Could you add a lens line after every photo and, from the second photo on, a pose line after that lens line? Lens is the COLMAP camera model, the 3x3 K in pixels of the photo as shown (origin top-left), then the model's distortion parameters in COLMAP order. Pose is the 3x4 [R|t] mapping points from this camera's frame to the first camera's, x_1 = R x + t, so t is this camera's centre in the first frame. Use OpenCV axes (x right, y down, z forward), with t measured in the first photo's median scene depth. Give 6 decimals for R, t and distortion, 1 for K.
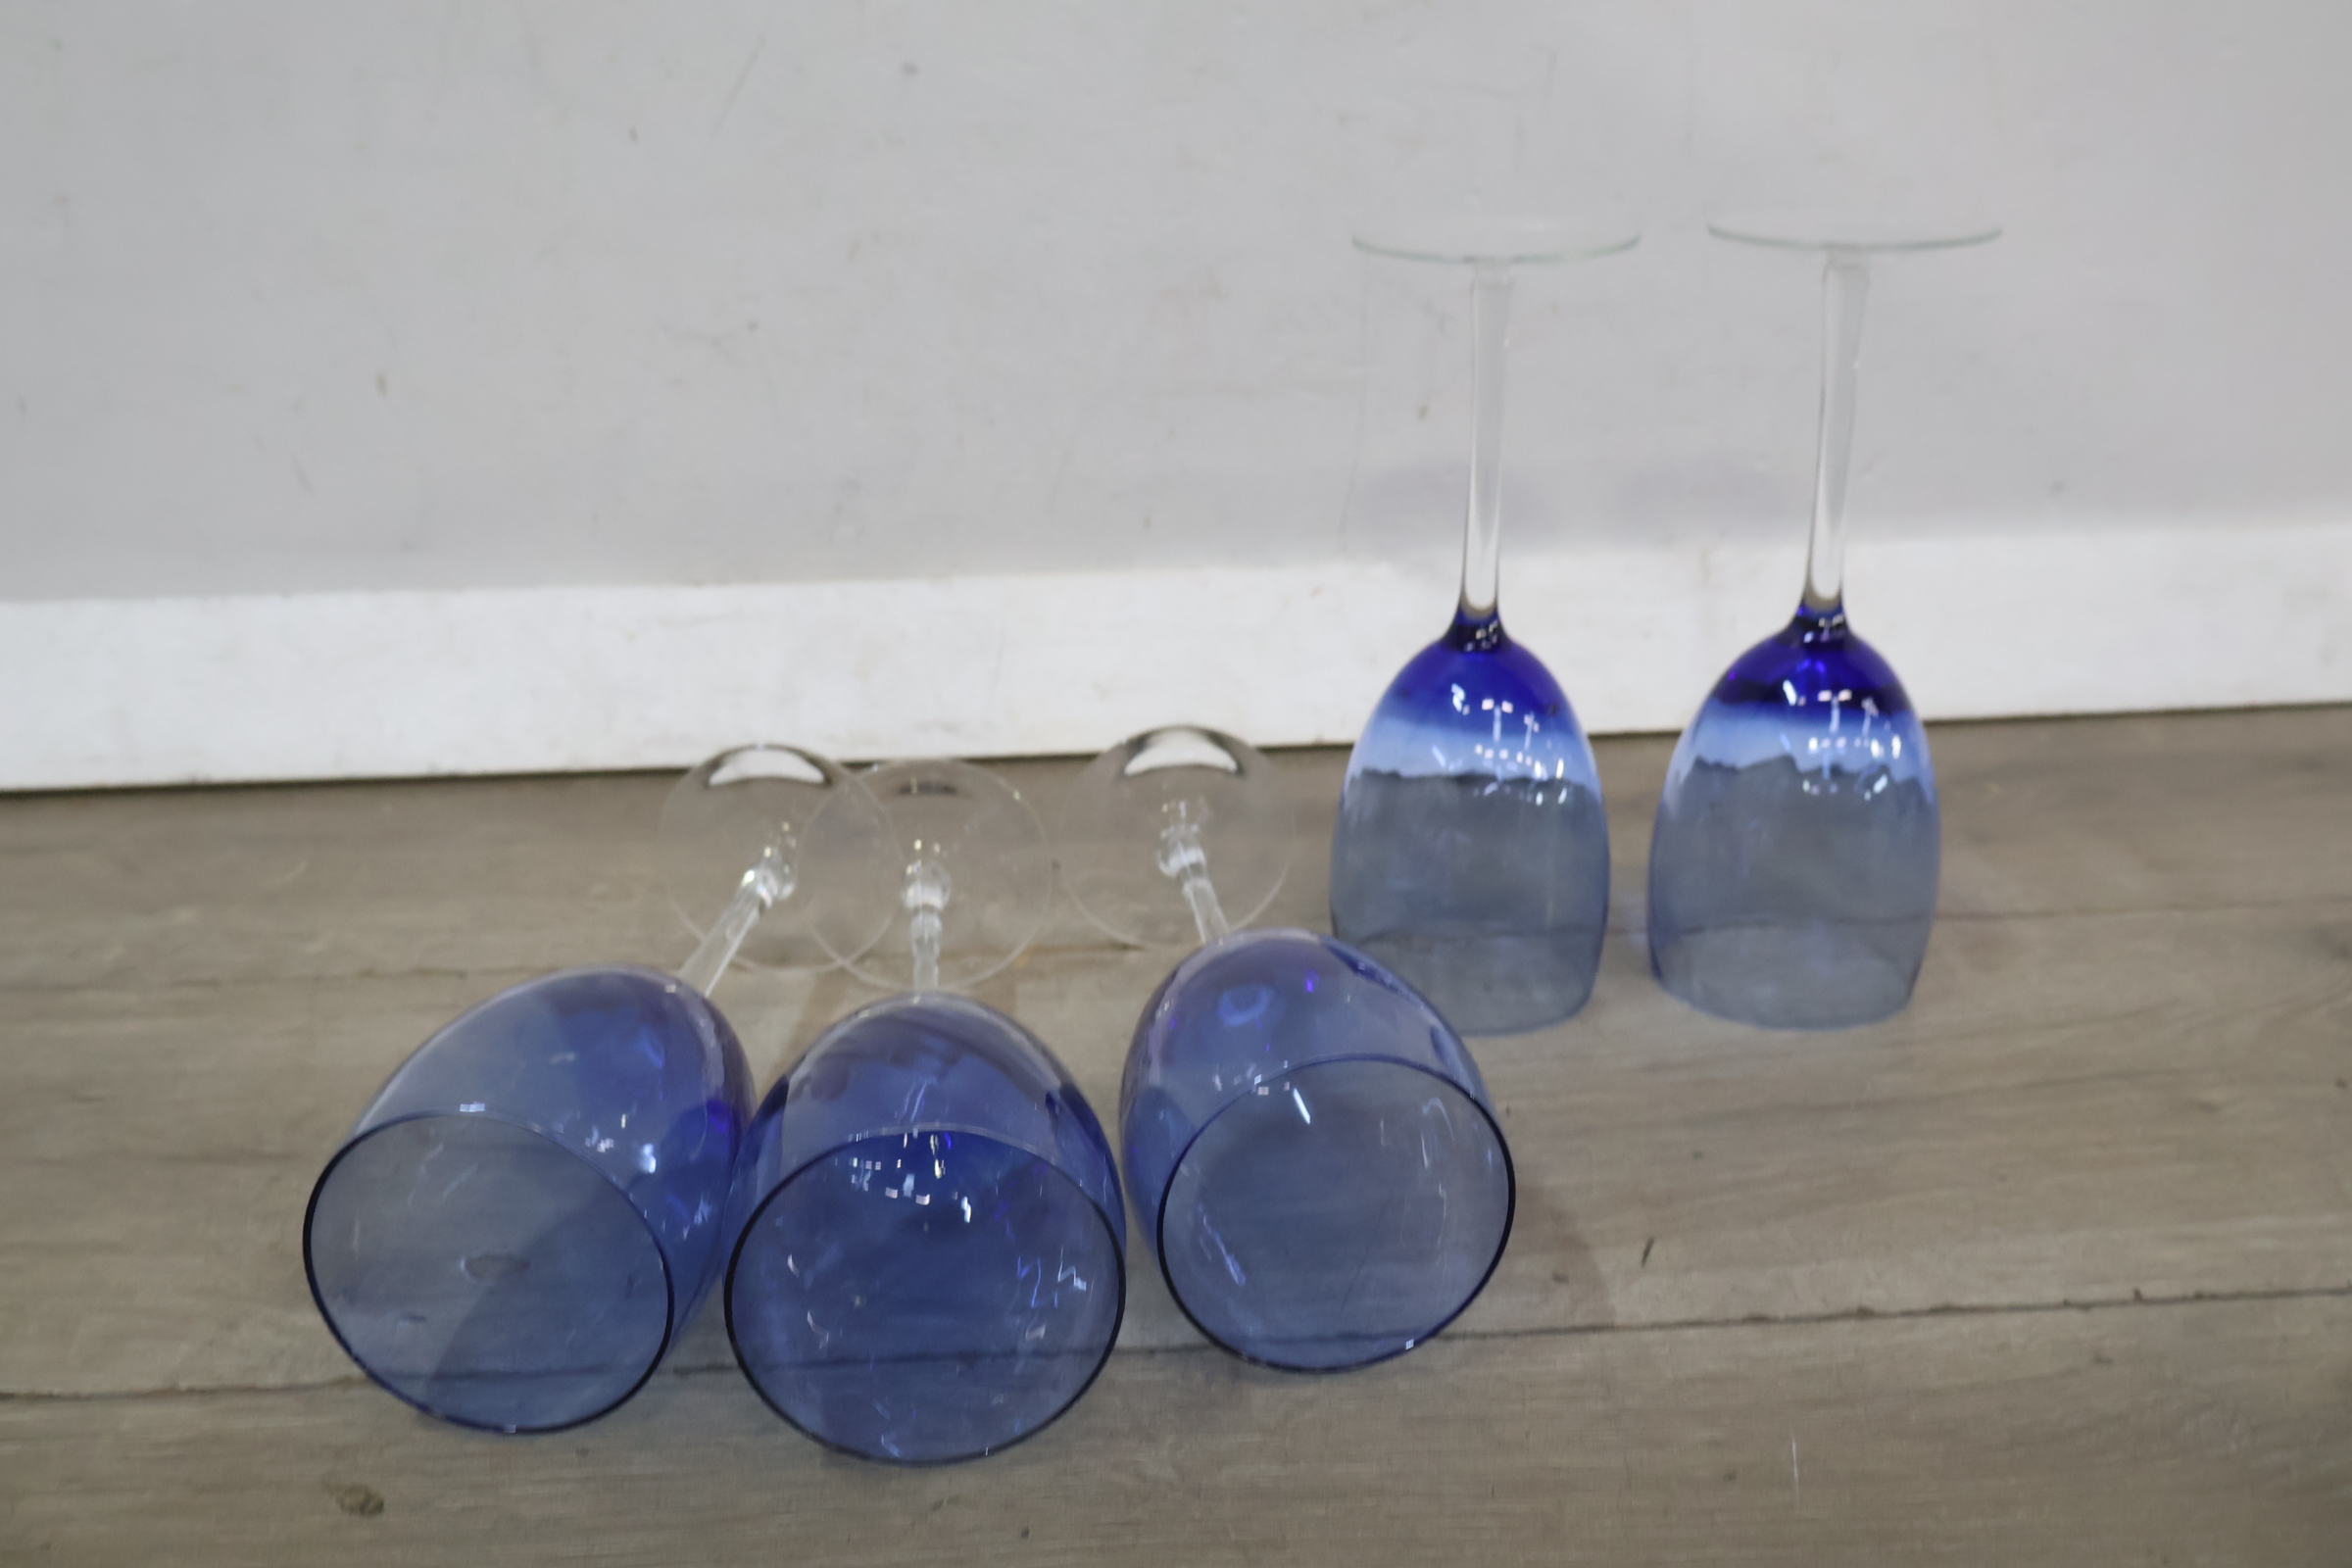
lens RADIAL K [[2081.0, 0, 1160.7], [0, 2081.0, 782.4], [0, 0, 1]] dist [0.006651, 0.014016]
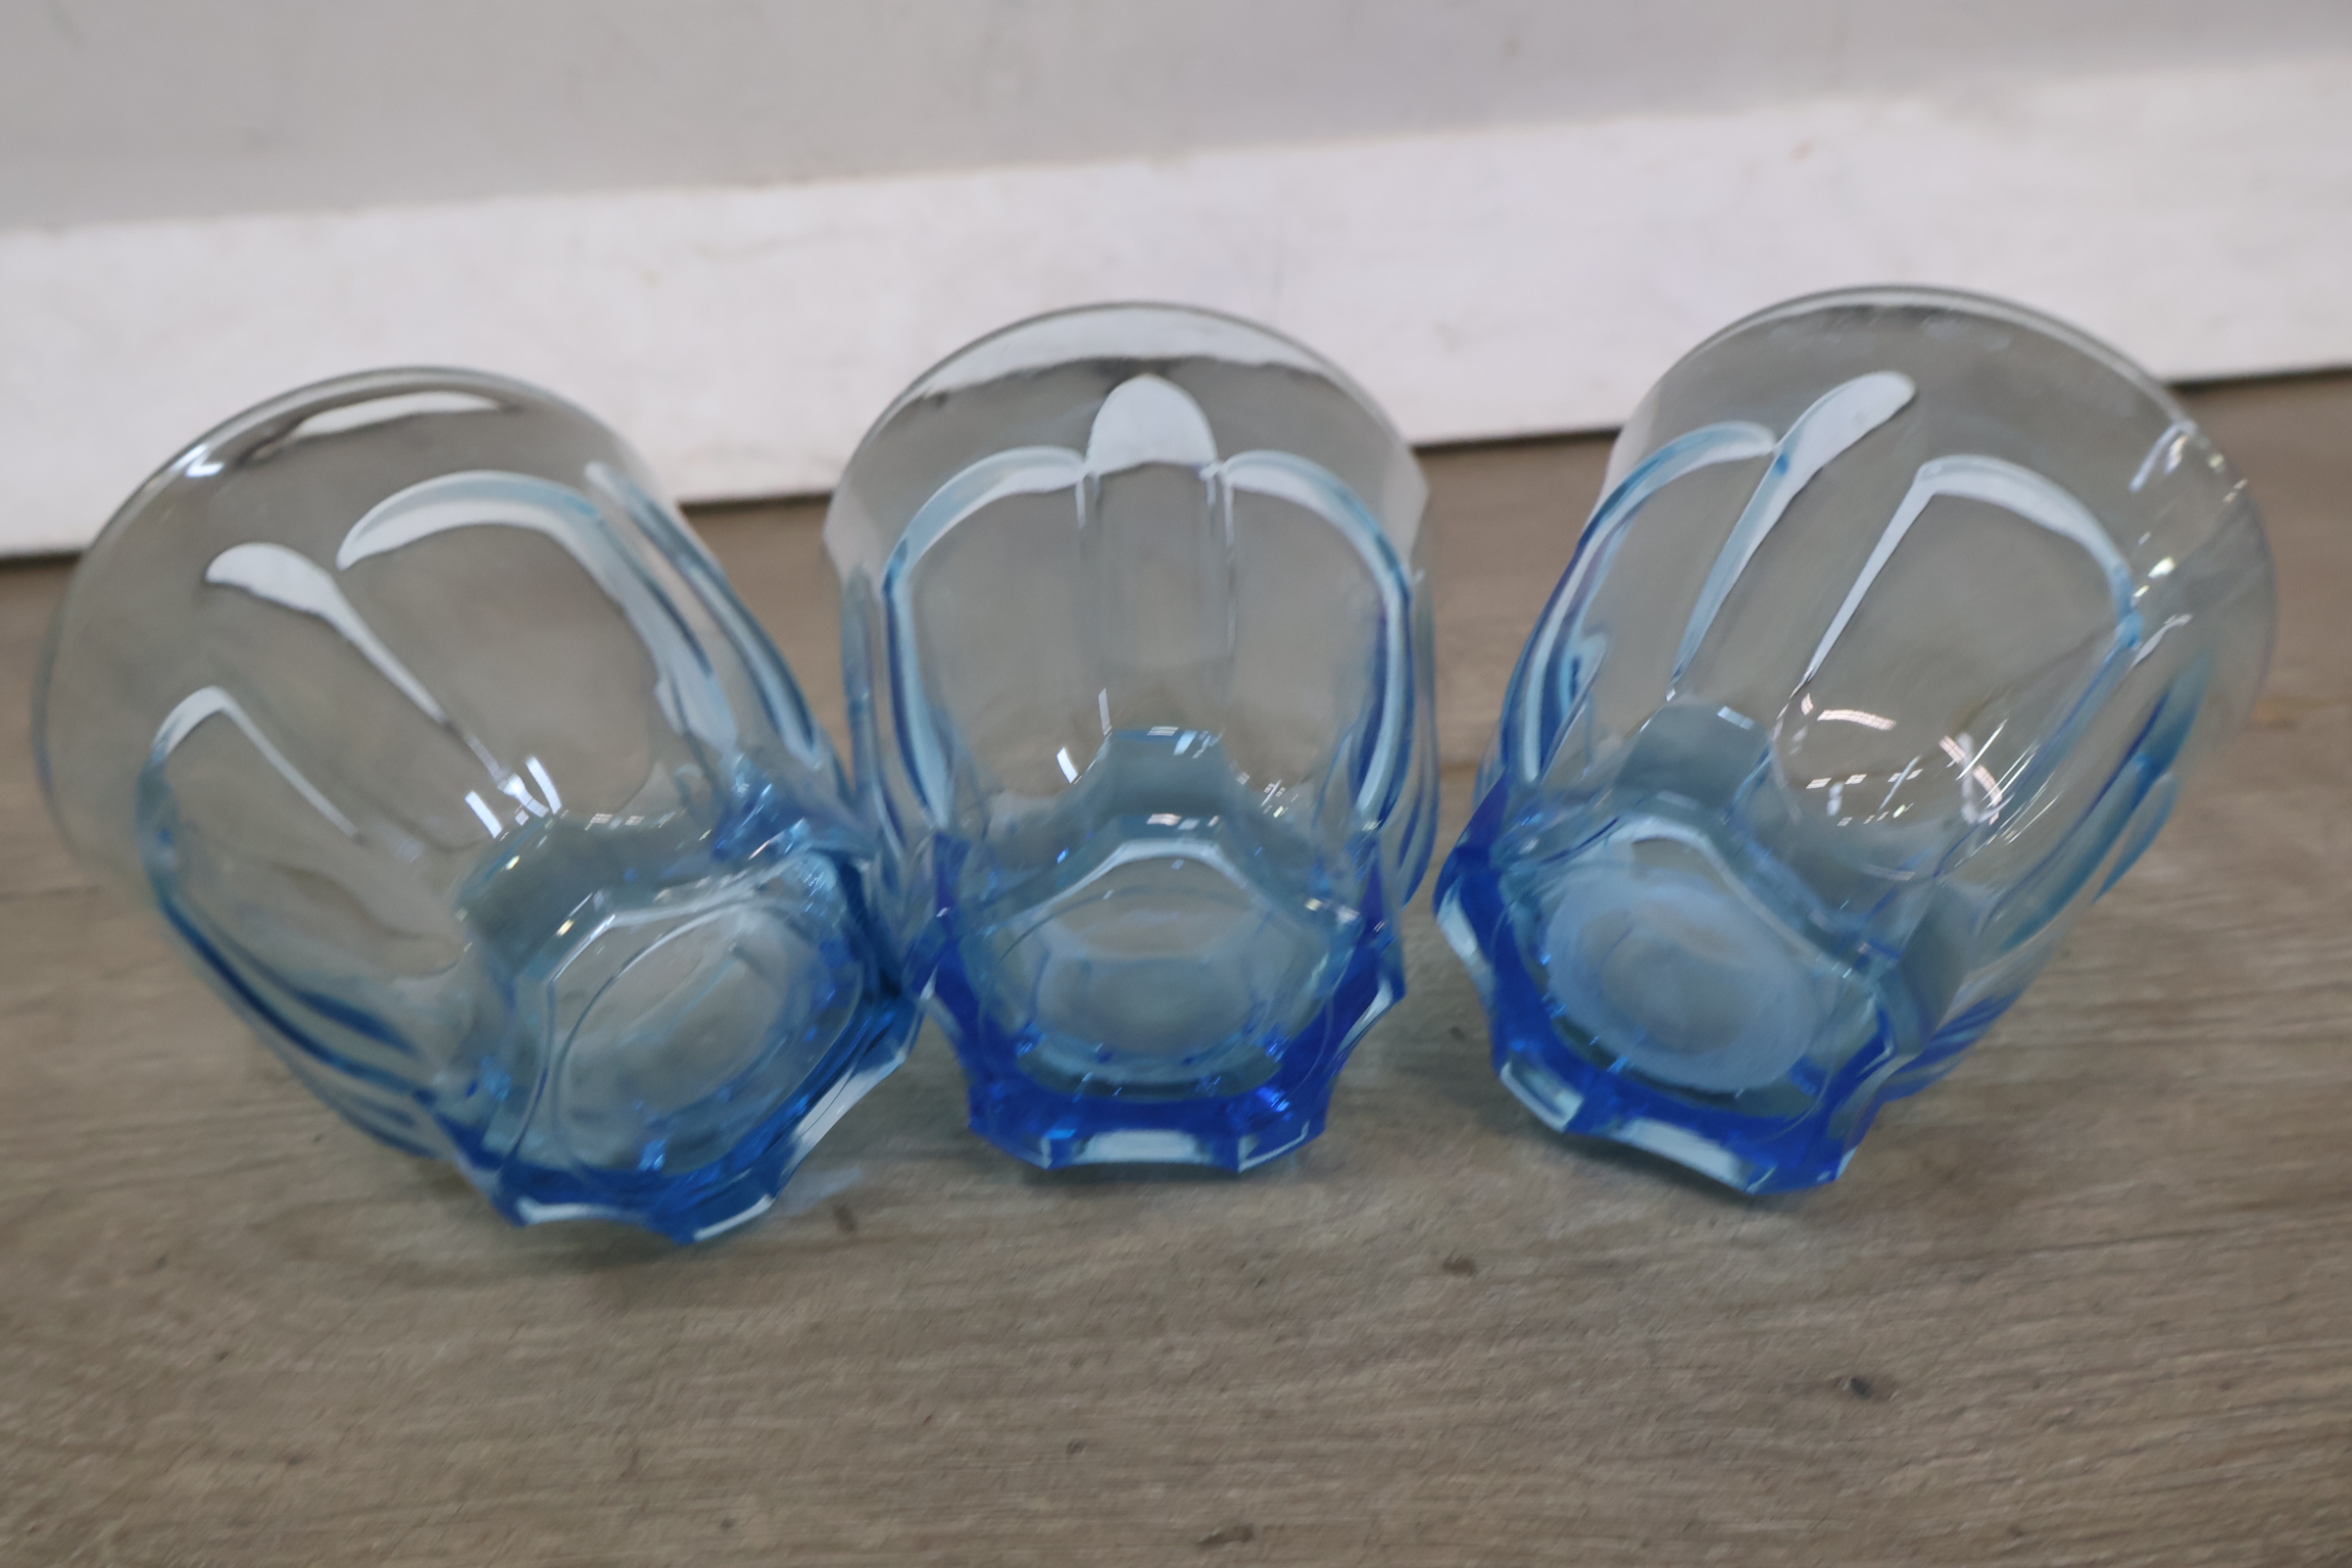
lens RADIAL K [[2081.0, 0, 1156.8], [0, 2081.0, 799.2], [0, 0, 1]] dist [0.006651, 0.014016]
pose [[0.998800, -0.048969, 0.001230, -0.185094], [0.048703, 0.995434, 0.082096, 0.053615], [-0.005244, -0.081938, 0.996624, 0.619580]]
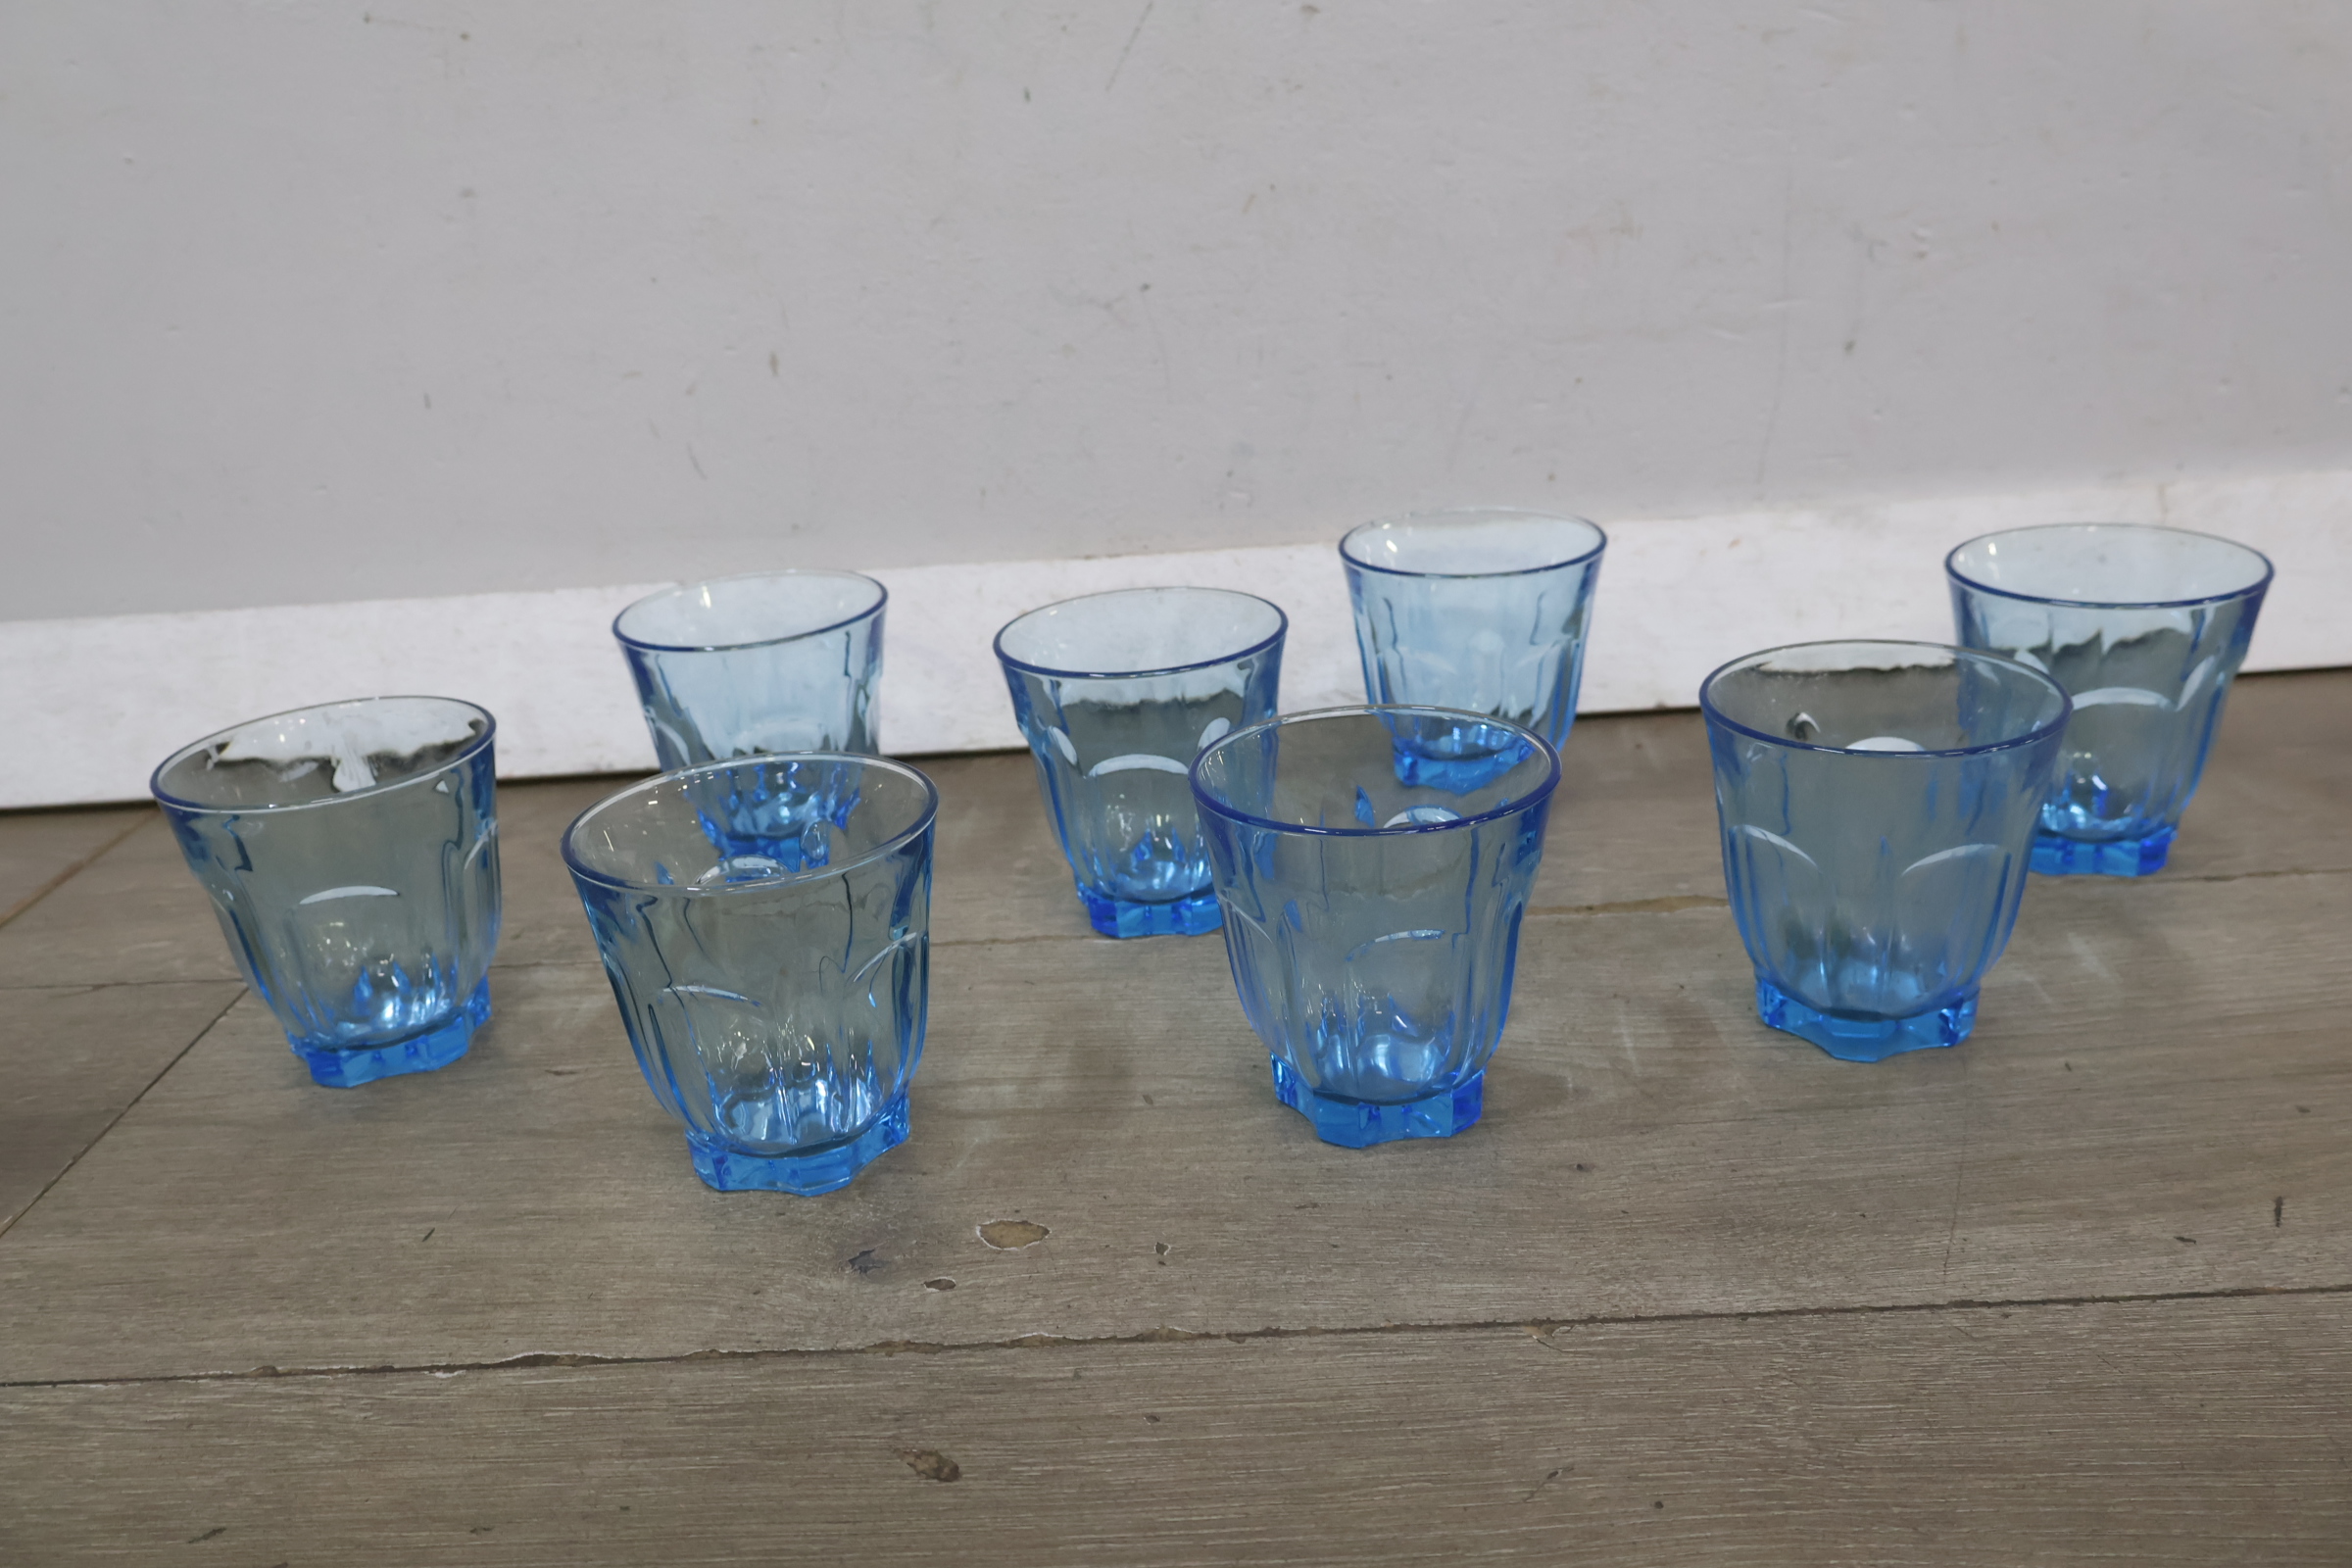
lens RADIAL K [[2081.0, 0, 1168.5], [0, 2081.0, 802.9], [0, 0, 1]] dist [0.006651, 0.014016]
pose [[0.995139, -0.023658, -0.095593, -0.147082], [0.023088, 0.999709, -0.007059, 0.042590], [0.095732, 0.004818, 0.995395, 0.053172]]
